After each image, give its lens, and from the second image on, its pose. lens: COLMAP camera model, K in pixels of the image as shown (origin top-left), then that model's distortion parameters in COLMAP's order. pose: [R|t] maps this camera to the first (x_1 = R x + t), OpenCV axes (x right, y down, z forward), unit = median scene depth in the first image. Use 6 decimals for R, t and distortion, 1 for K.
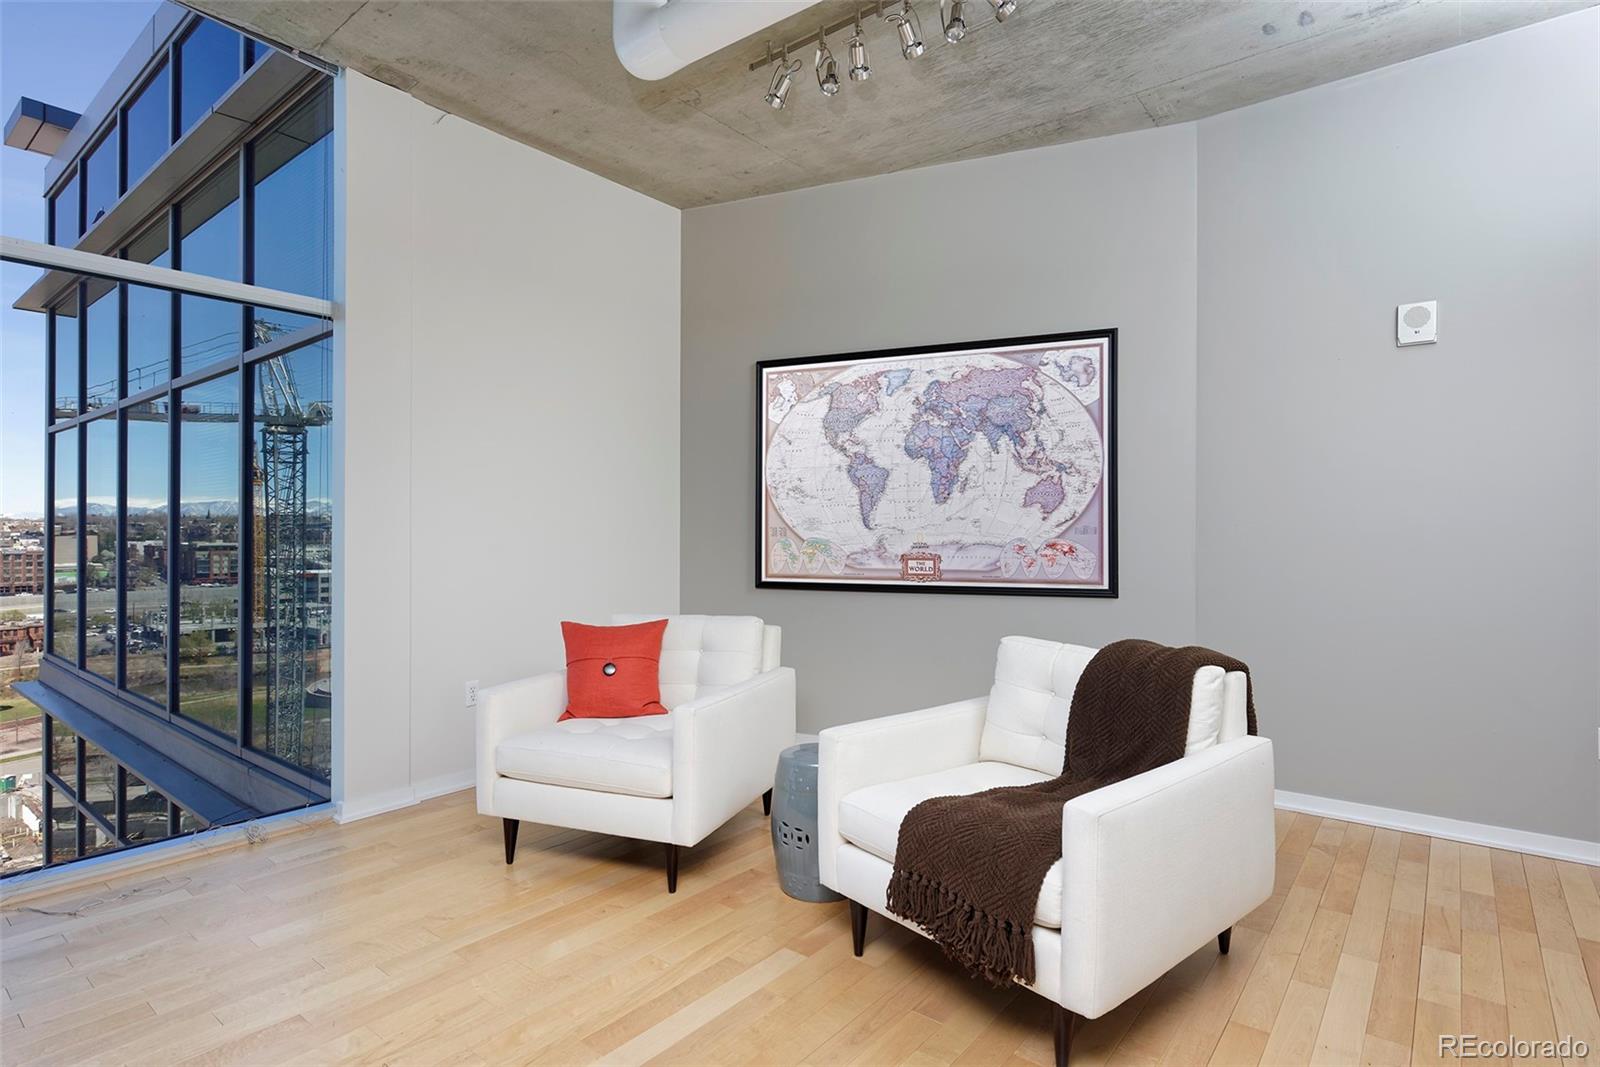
lens RADIAL K [[837.8, 0, 794.3], [0, 837.8, 531.5], [0, 0, 1]] dist [-0.001123, 0.001494]
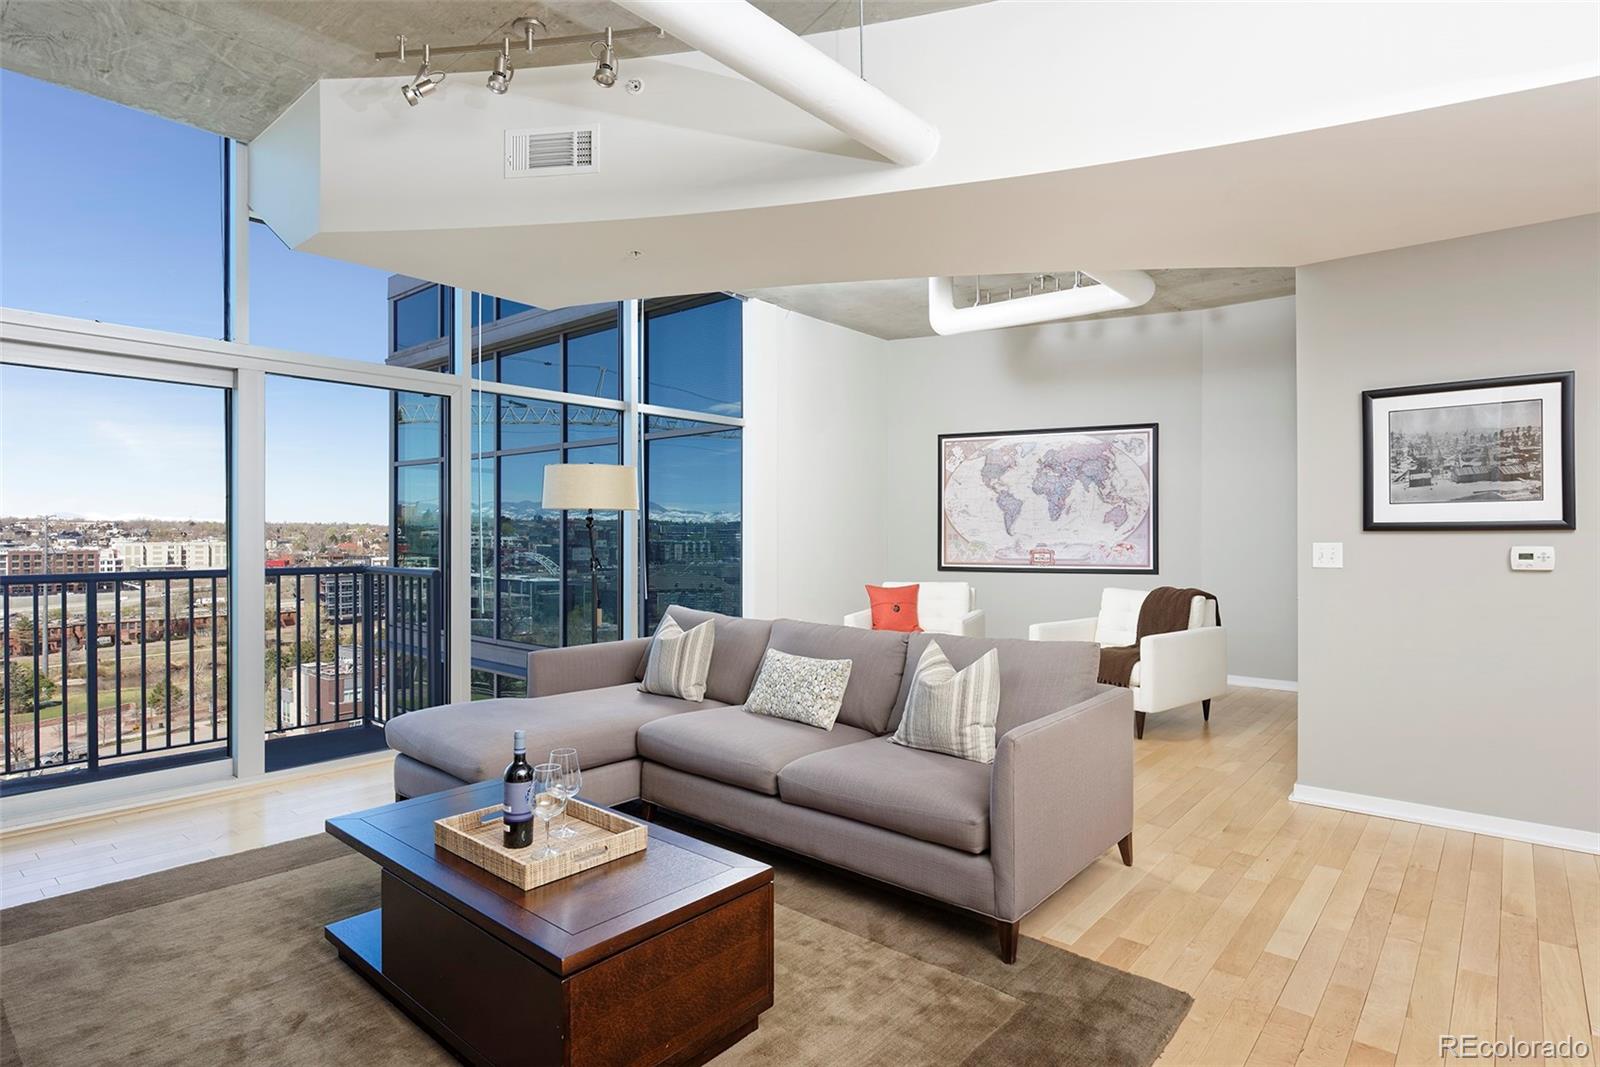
lens RADIAL K [[837.8, 0, 800.0], [0, 837.8, 530.7], [0, 0, 1]] dist [-0.001123, 0.001494]
pose [[0.999527, -0.002806, -0.030618, -0.295283], [0.002862, 0.999994, 0.001782, -0.017220], [0.030613, -0.001868, 0.999530, -0.740176]]
